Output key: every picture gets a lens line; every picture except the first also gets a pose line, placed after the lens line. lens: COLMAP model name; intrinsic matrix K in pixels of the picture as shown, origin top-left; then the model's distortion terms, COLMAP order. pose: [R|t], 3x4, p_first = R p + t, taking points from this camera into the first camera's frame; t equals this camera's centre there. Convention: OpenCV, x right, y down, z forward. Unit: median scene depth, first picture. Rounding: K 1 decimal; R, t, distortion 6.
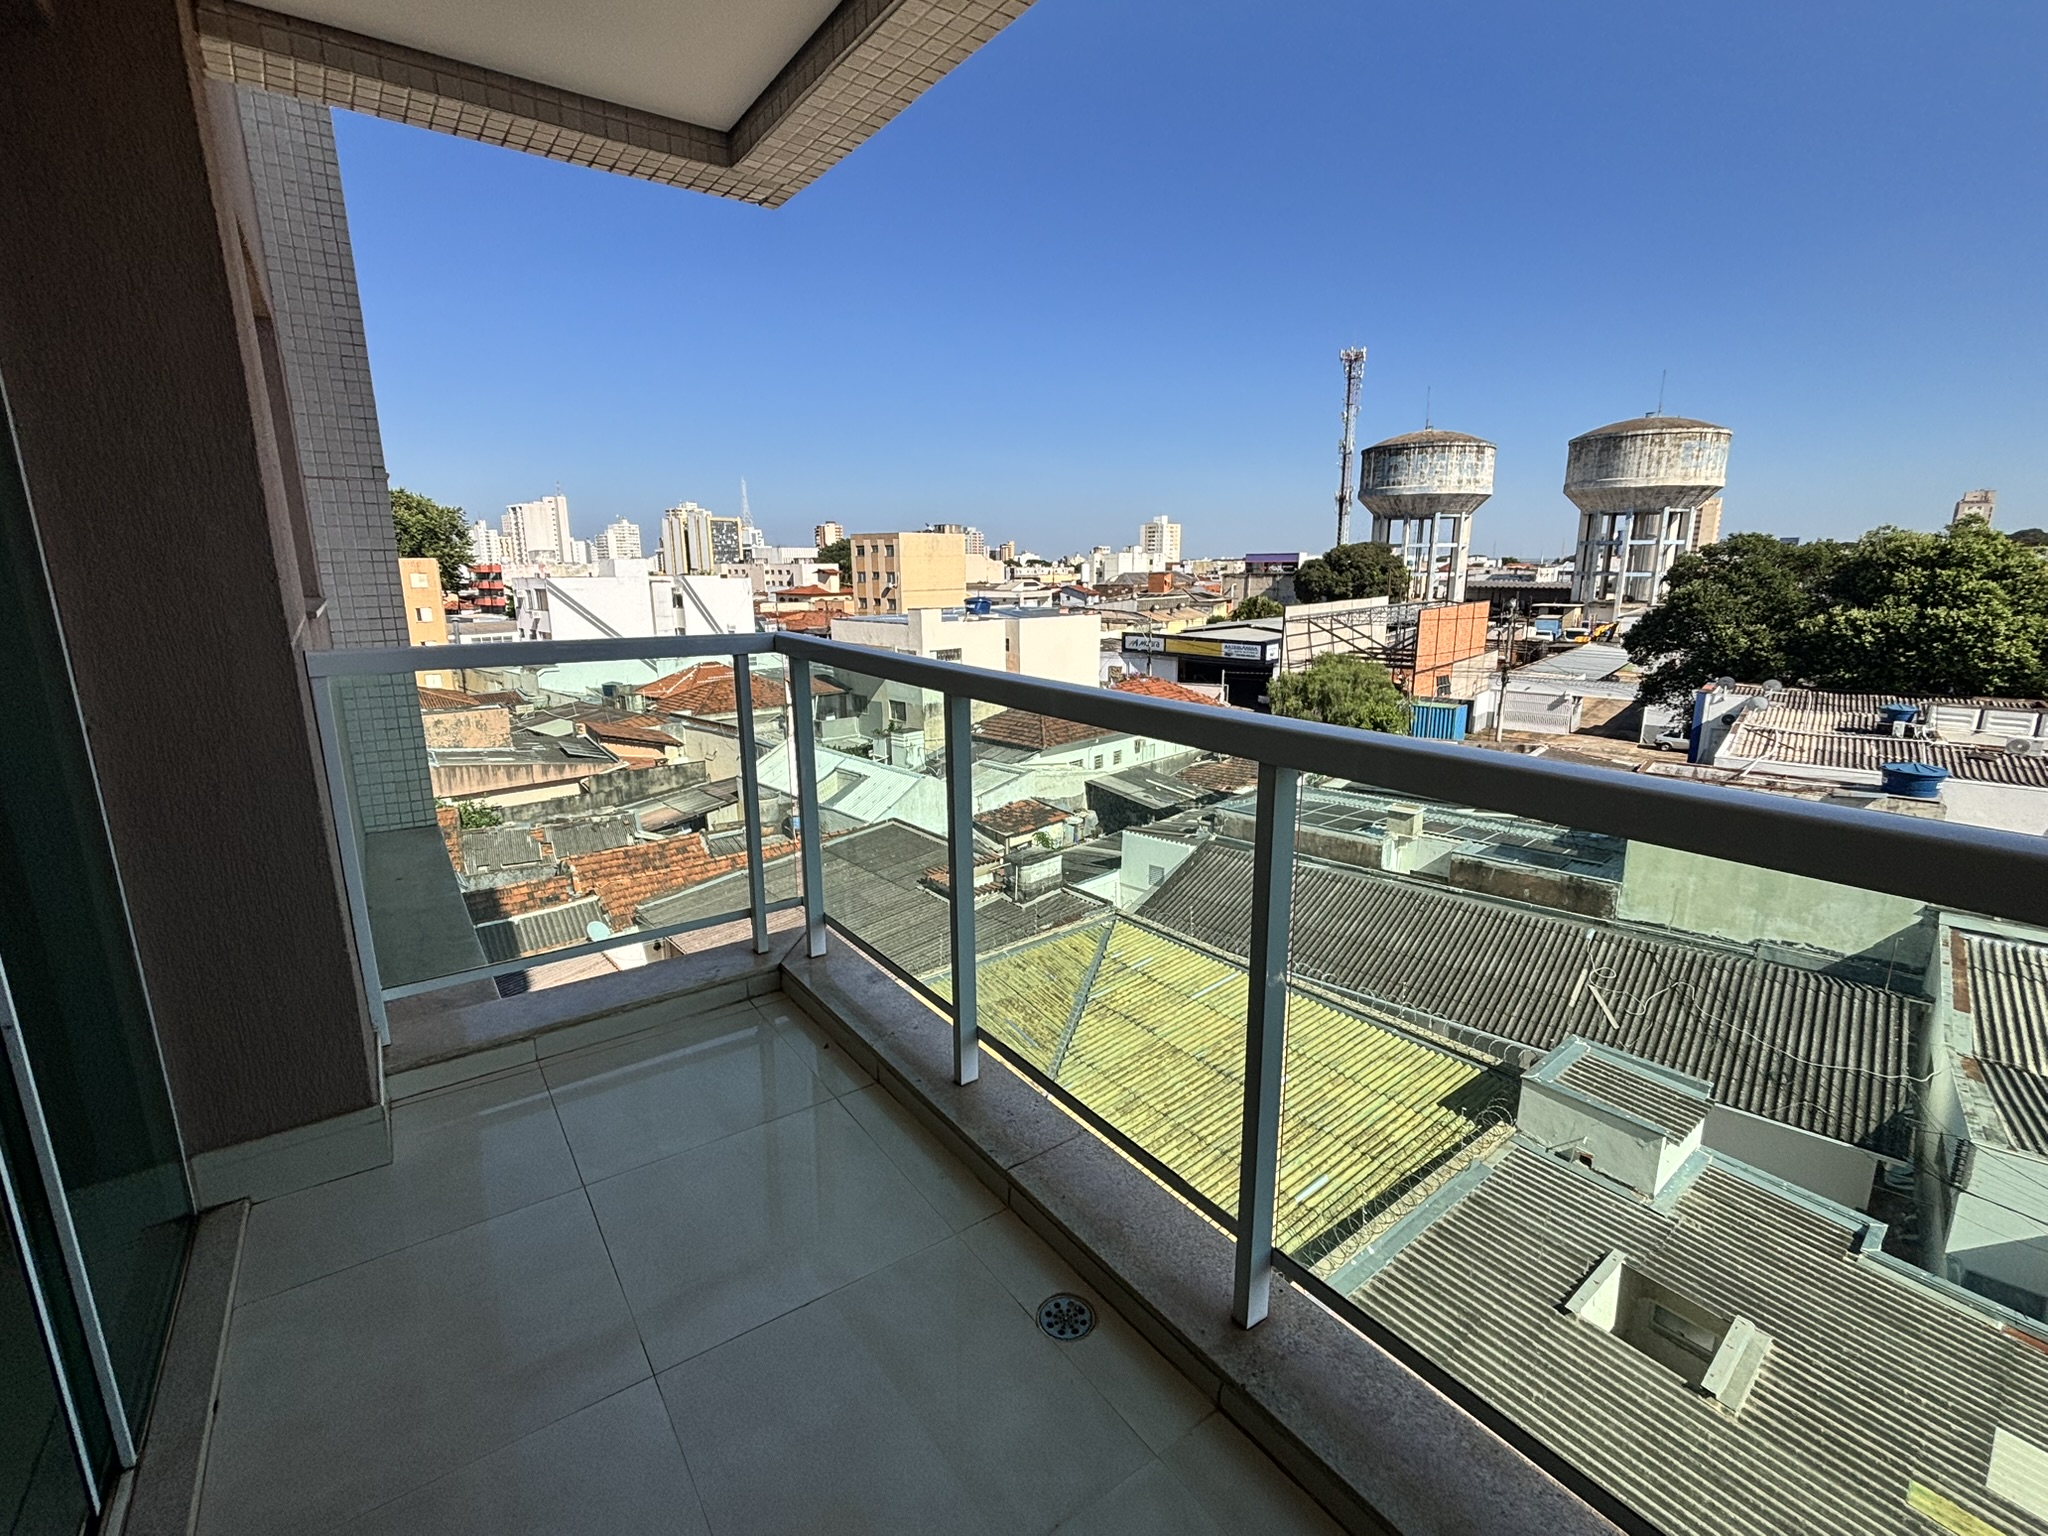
lens RADIAL K [[947.9, 0, 1030.6], [0, 947.9, 775.3], [0, 0, 1]] dist [0.027707, -0.014758]
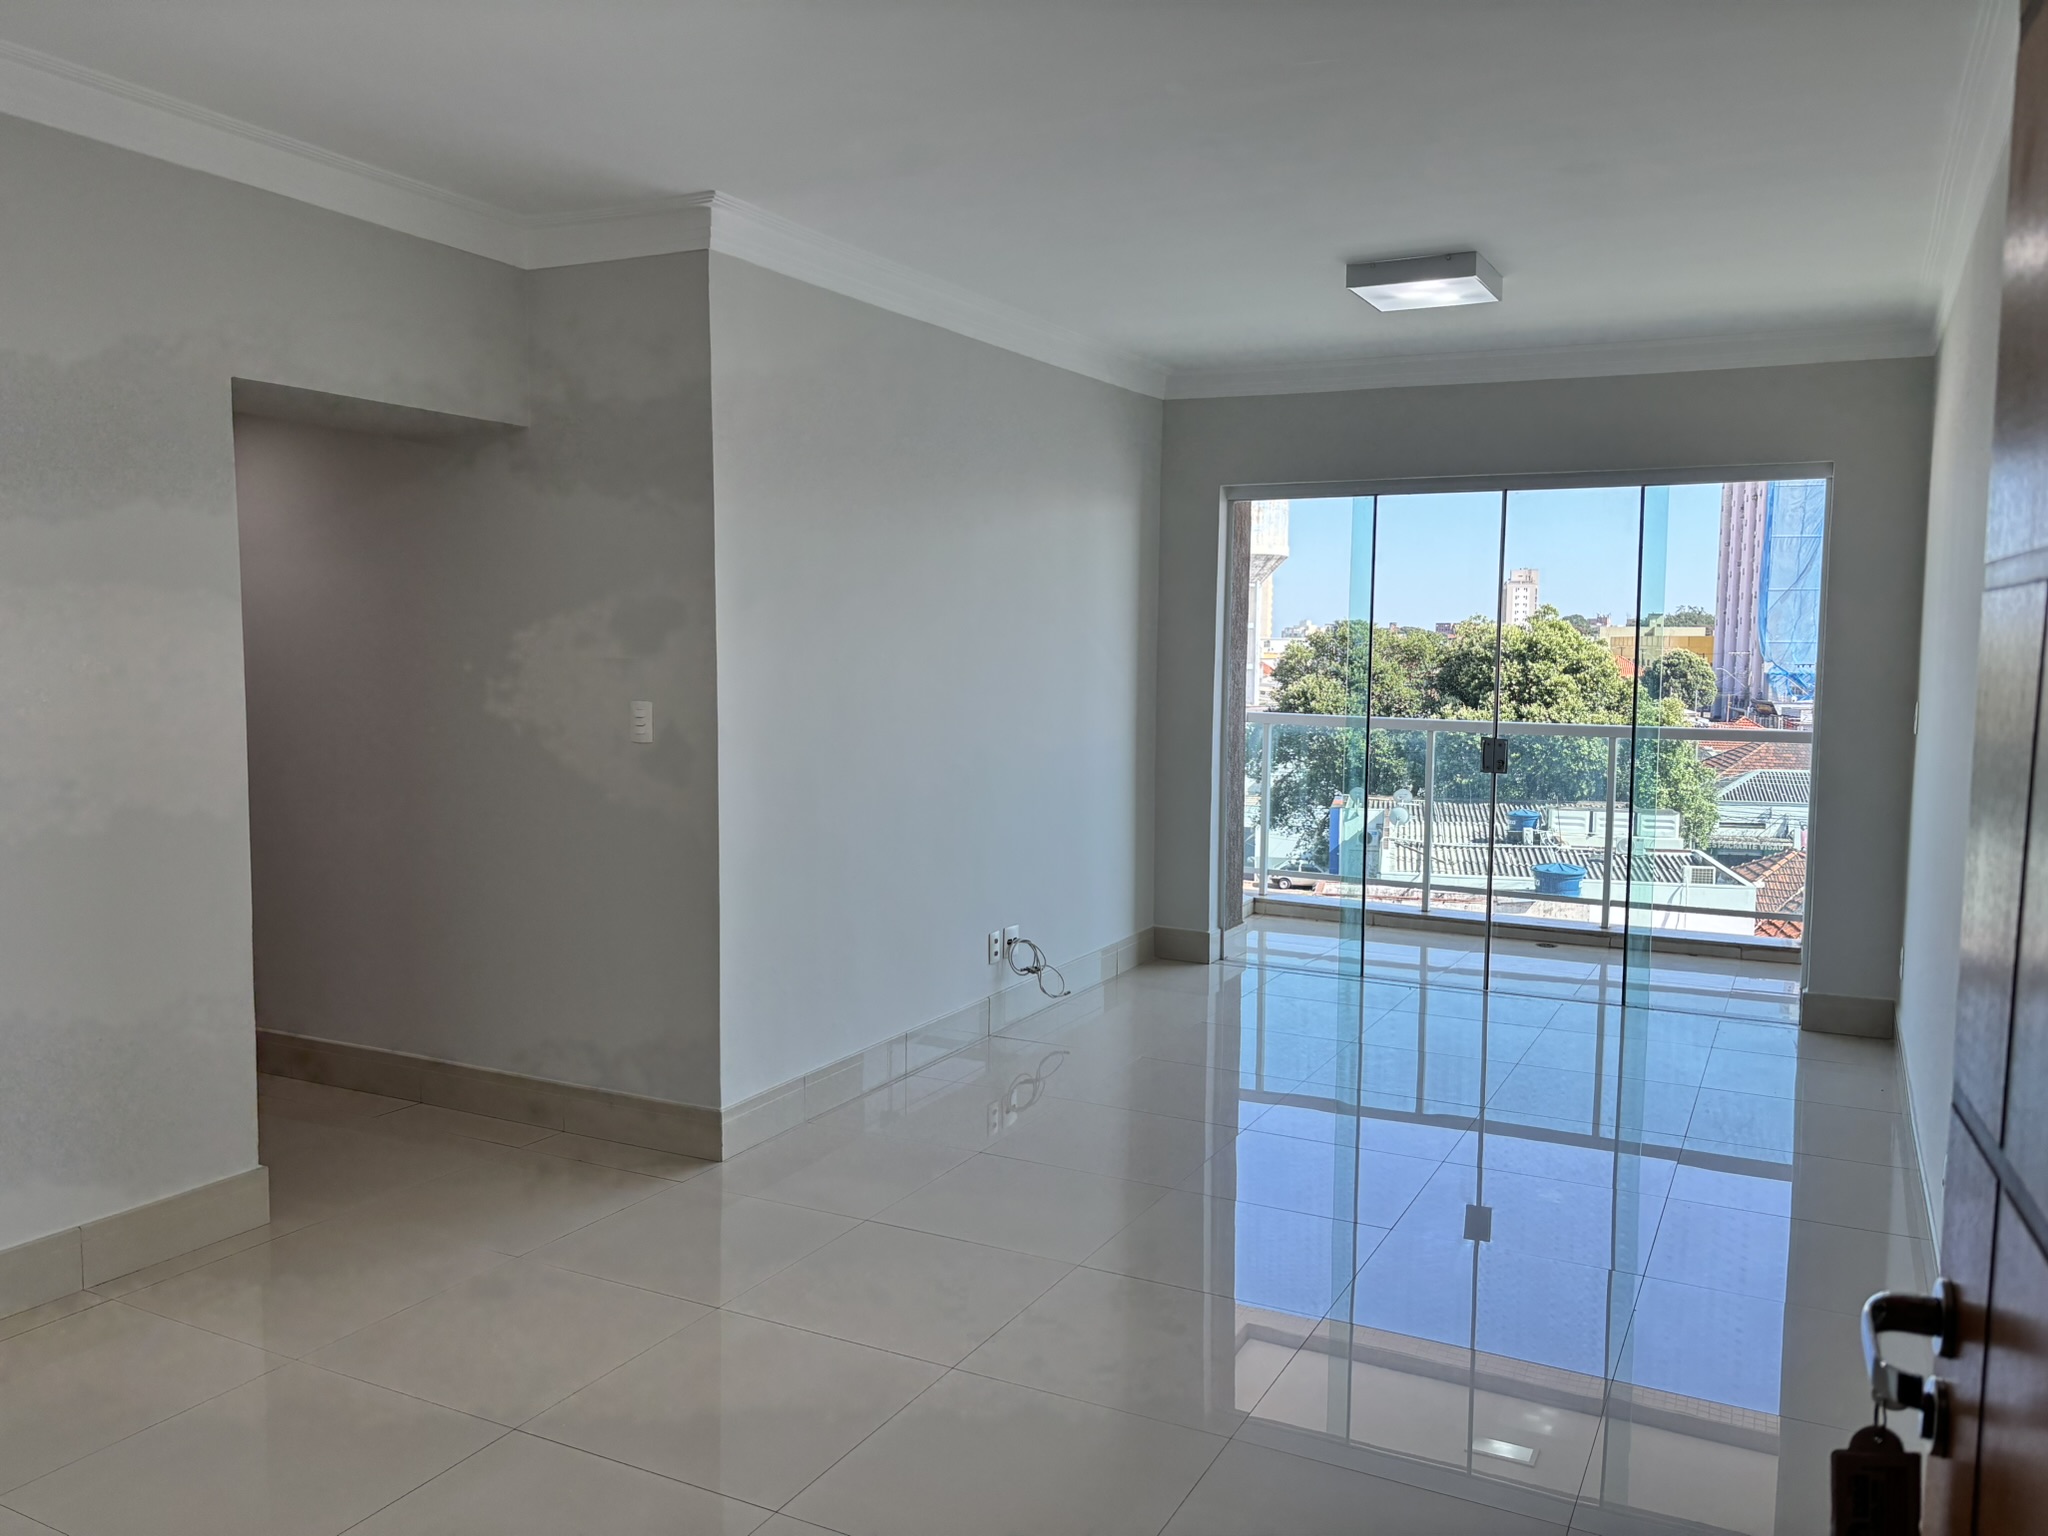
lens RADIAL K [[1548.0, 0, 1024.0], [0, 1548.0, 768.0], [0, 0, 1]] dist [0.002707, 0.000235]
pose [[0.901821, -0.028921, 0.431140, -0.120372], [0.088311, 0.989034, -0.118376, 0.014591], [-0.422989, 0.144828, 0.894486, -0.094420]]
